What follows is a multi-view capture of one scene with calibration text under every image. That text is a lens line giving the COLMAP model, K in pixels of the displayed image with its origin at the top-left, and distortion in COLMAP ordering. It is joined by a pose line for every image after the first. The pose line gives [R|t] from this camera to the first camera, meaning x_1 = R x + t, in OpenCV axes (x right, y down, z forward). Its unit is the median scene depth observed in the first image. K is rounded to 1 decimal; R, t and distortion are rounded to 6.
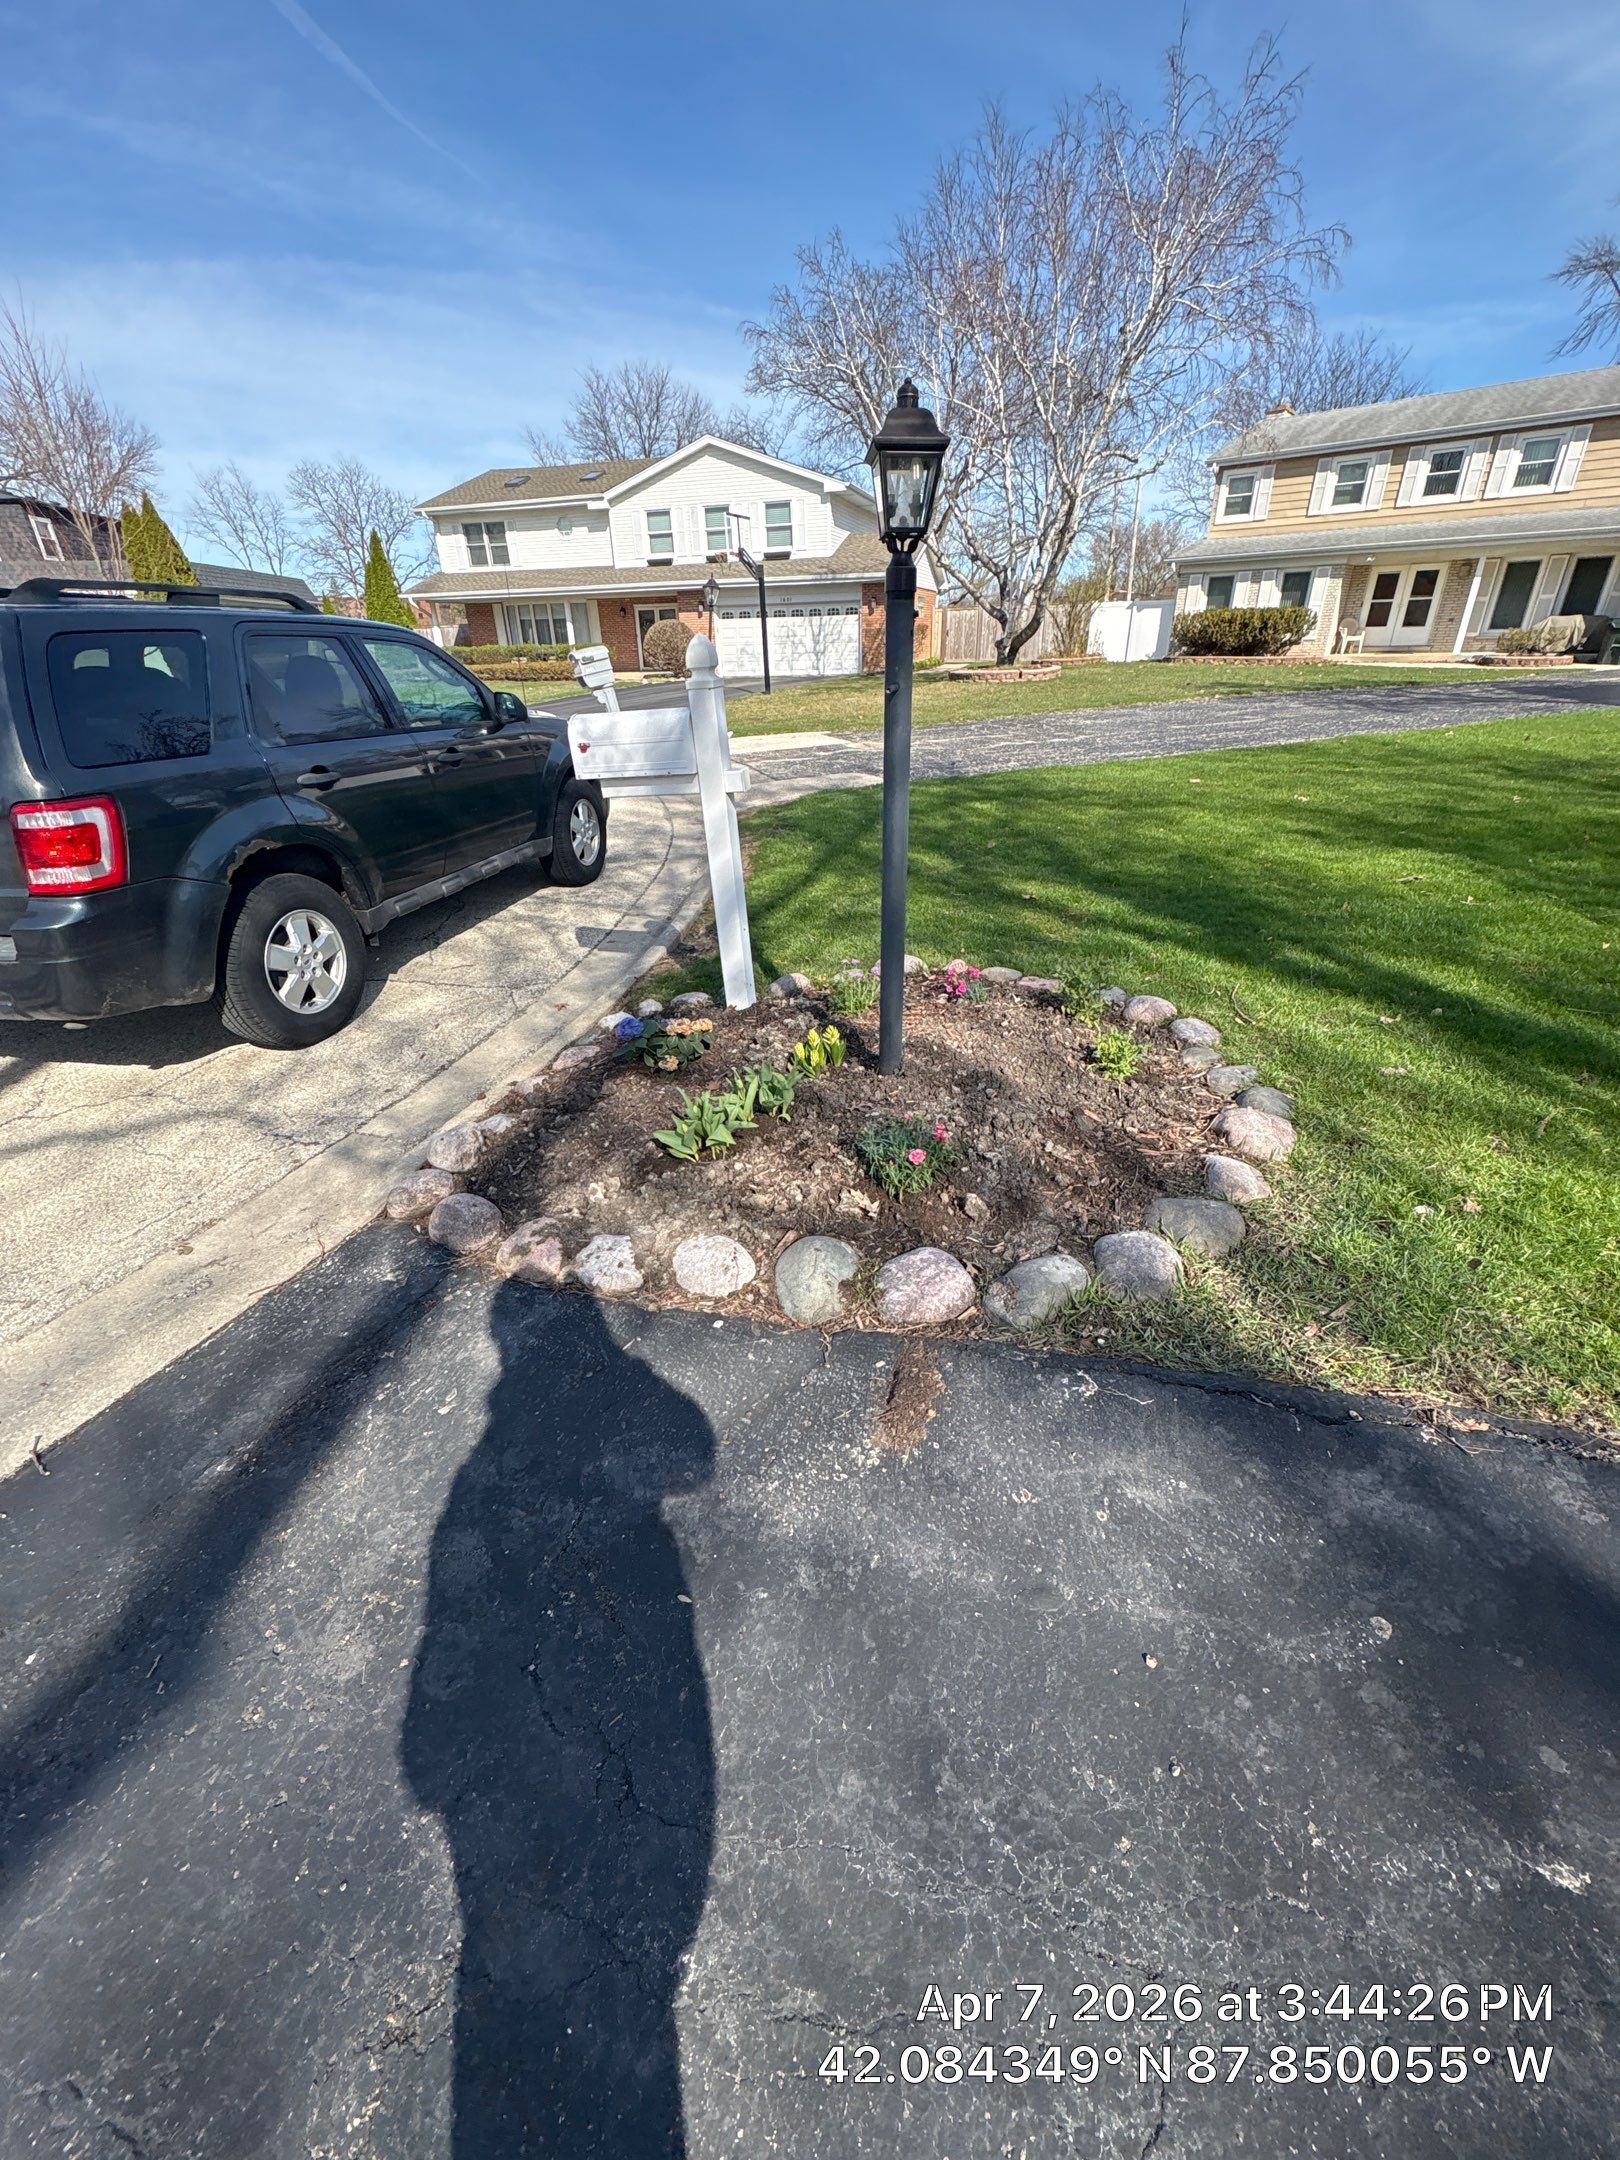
lens RADIAL K [[861.5, 0, 811.5], [0, 861.5, 1084.0], [0, 0, 1]] dist [-0.000099, 0.000538]
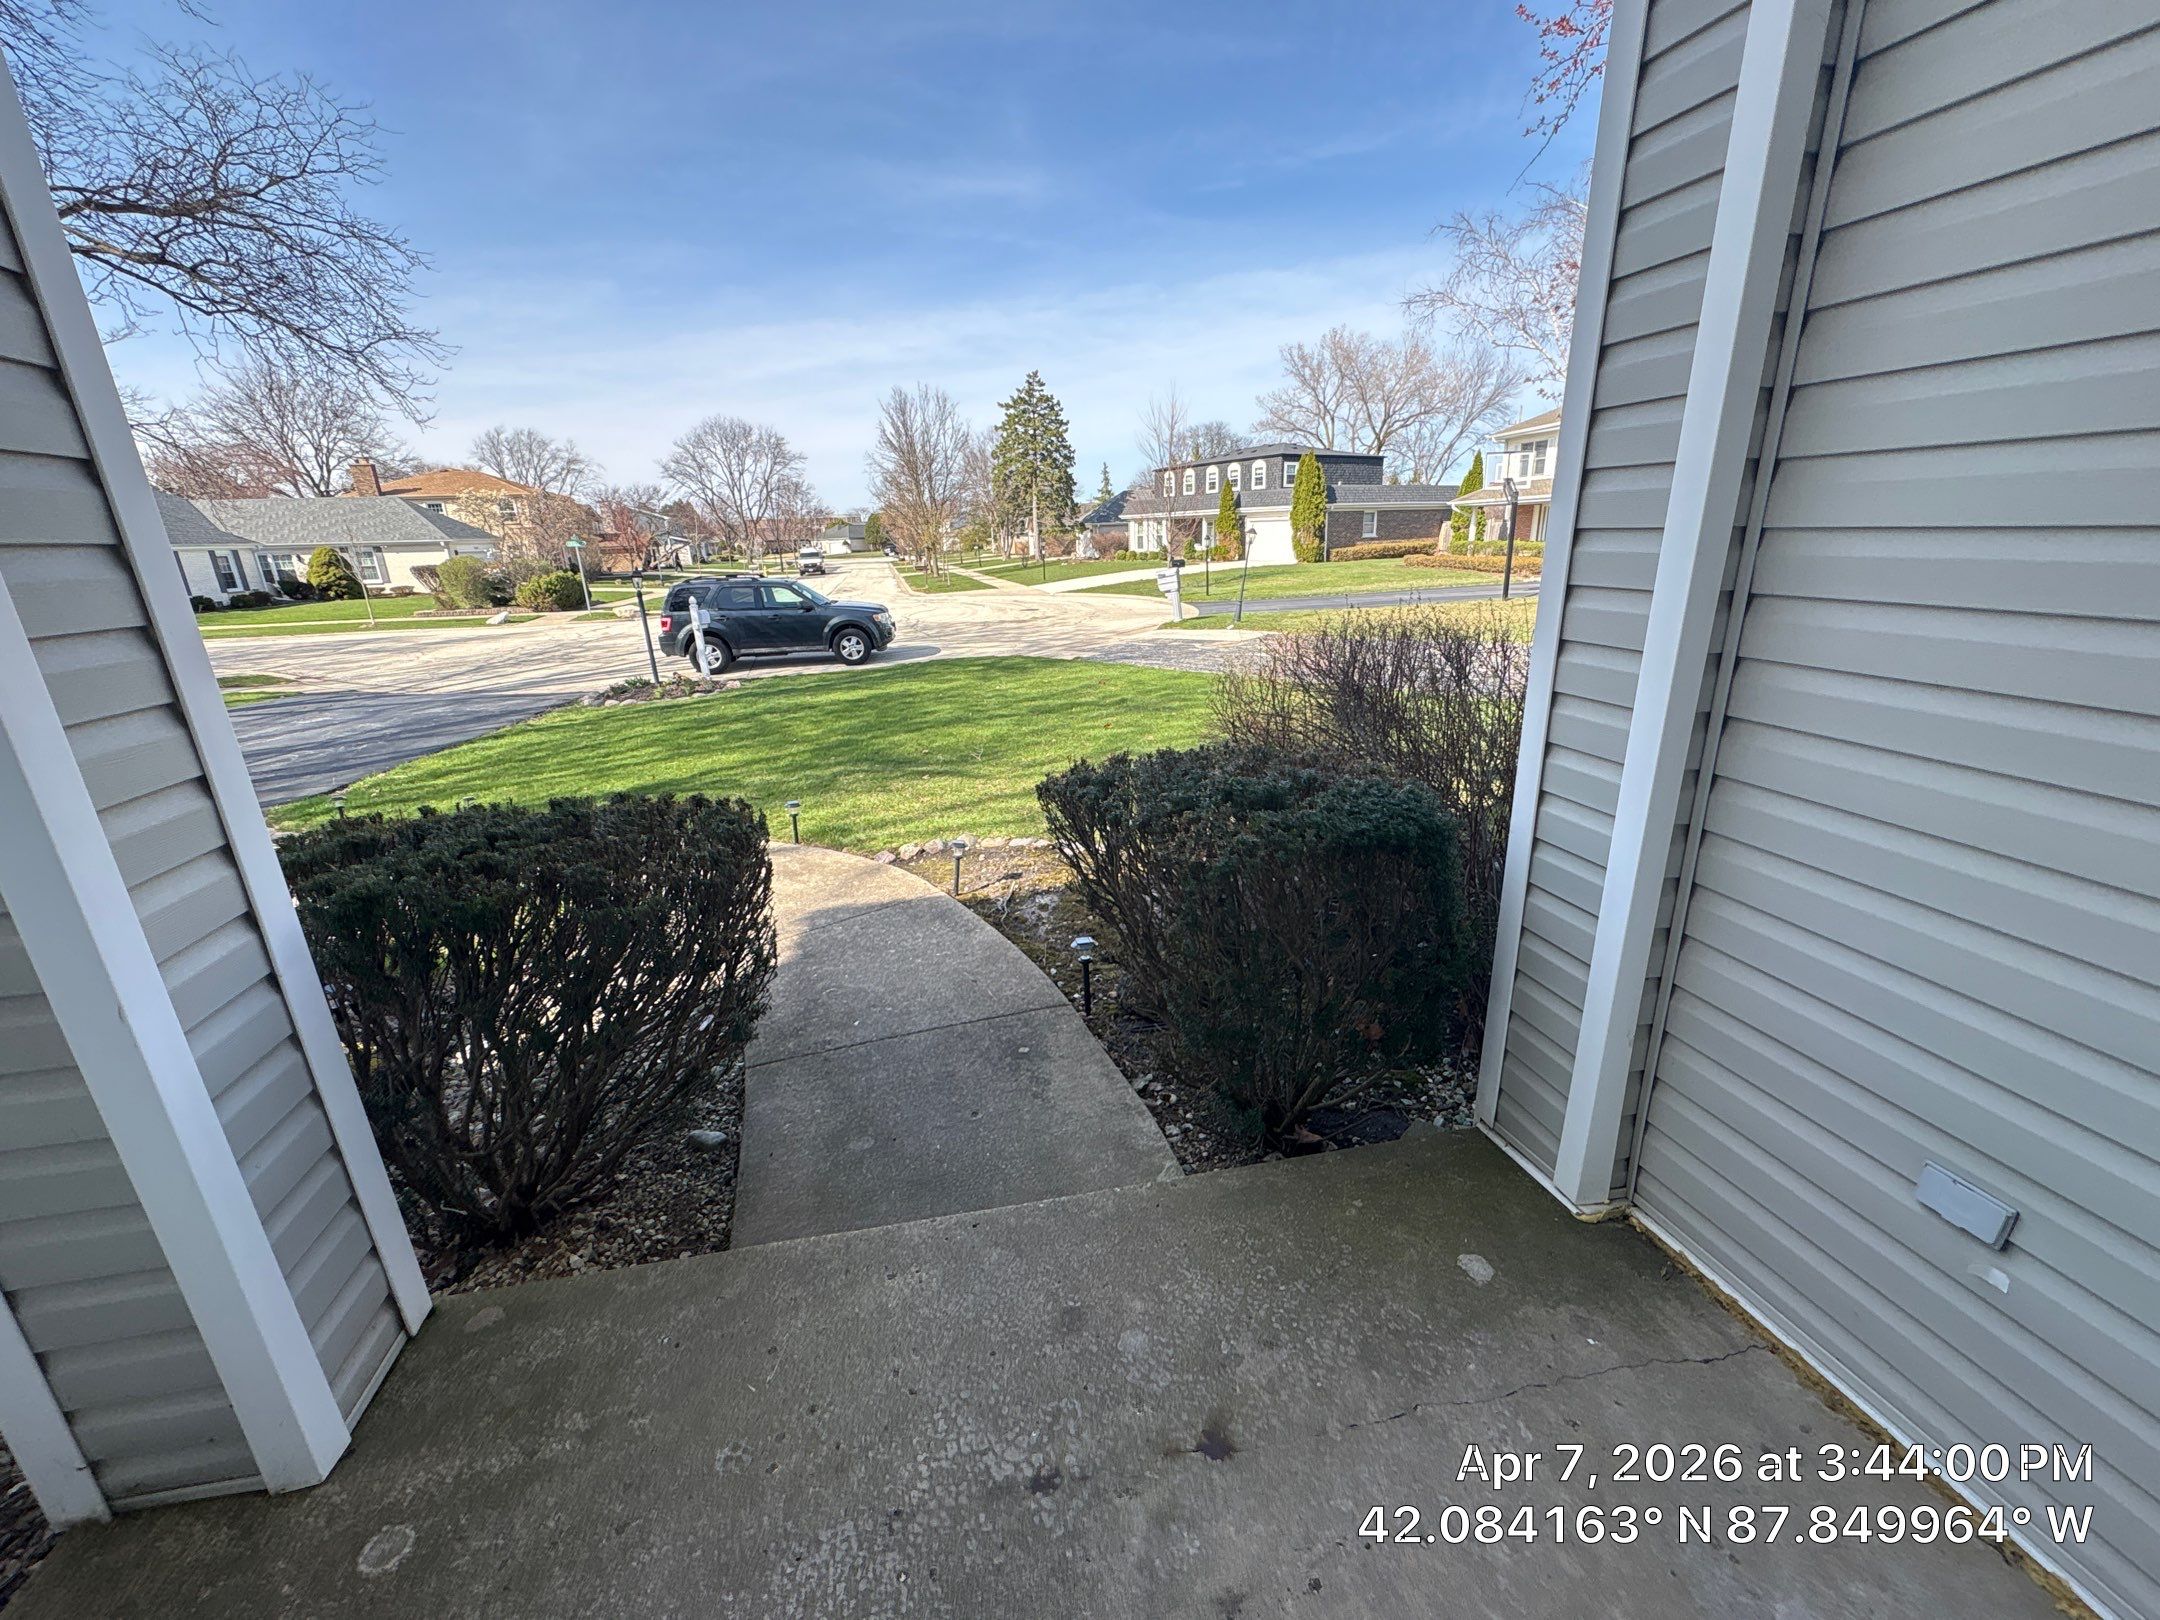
lens RADIAL K [[861.5, 0, 1082.5], [0, 861.5, 802.2], [0, 0, 1]] dist [-0.000099, 0.000538]
pose [[0.409746, 0.283905, -0.866895, 0.627594], [-0.402911, 0.908936, 0.107234, -0.106961], [0.818396, 0.305342, 0.486821, 0.101232]]
